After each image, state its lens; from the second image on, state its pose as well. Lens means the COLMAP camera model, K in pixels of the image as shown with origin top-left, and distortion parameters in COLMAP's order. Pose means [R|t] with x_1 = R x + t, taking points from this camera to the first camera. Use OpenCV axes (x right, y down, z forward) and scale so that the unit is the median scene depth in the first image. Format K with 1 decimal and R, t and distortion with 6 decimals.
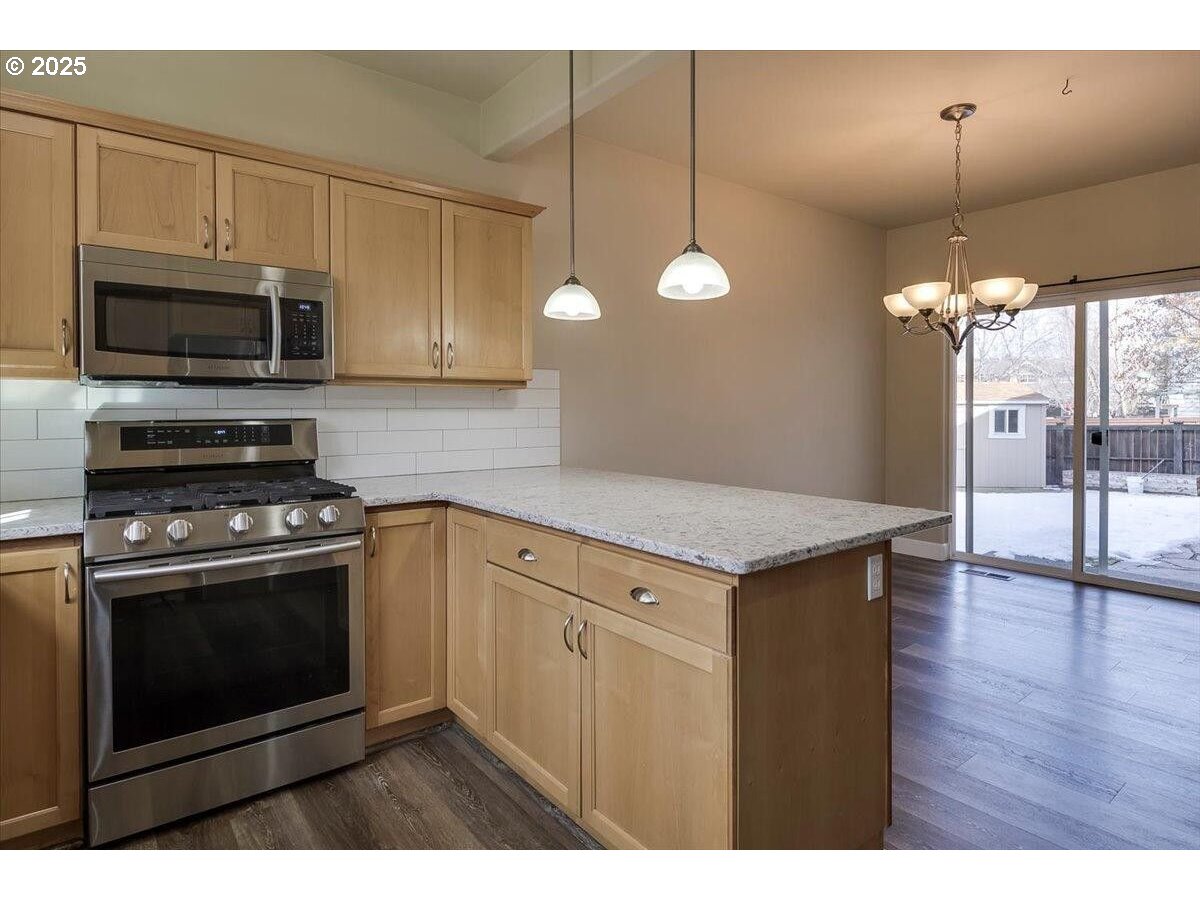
lens RADIAL K [[662.5, 0, 600.0], [0, 662.5, 450.0], [0, 0, 1]] dist [0.001607, 0.000524]
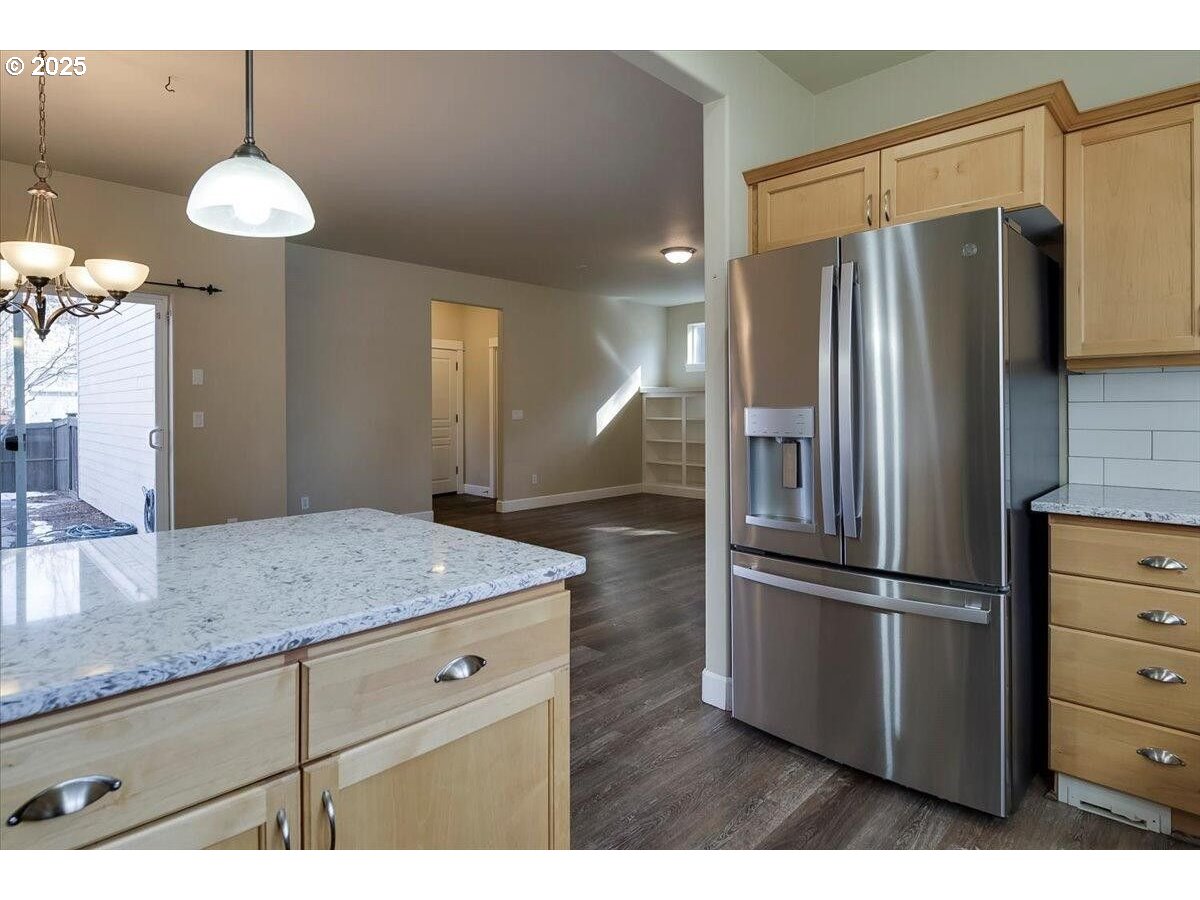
lens RADIAL K [[644.1, 0, 600.0], [0, 644.1, 450.0], [0, 0, 1]] dist [-0.002971, -0.001010]
pose [[-0.130977, -0.062313, 0.989425, -0.497752], [0.066780, 0.995201, 0.071517, -0.041937], [-0.989134, 0.075441, -0.126187, 0.735568]]
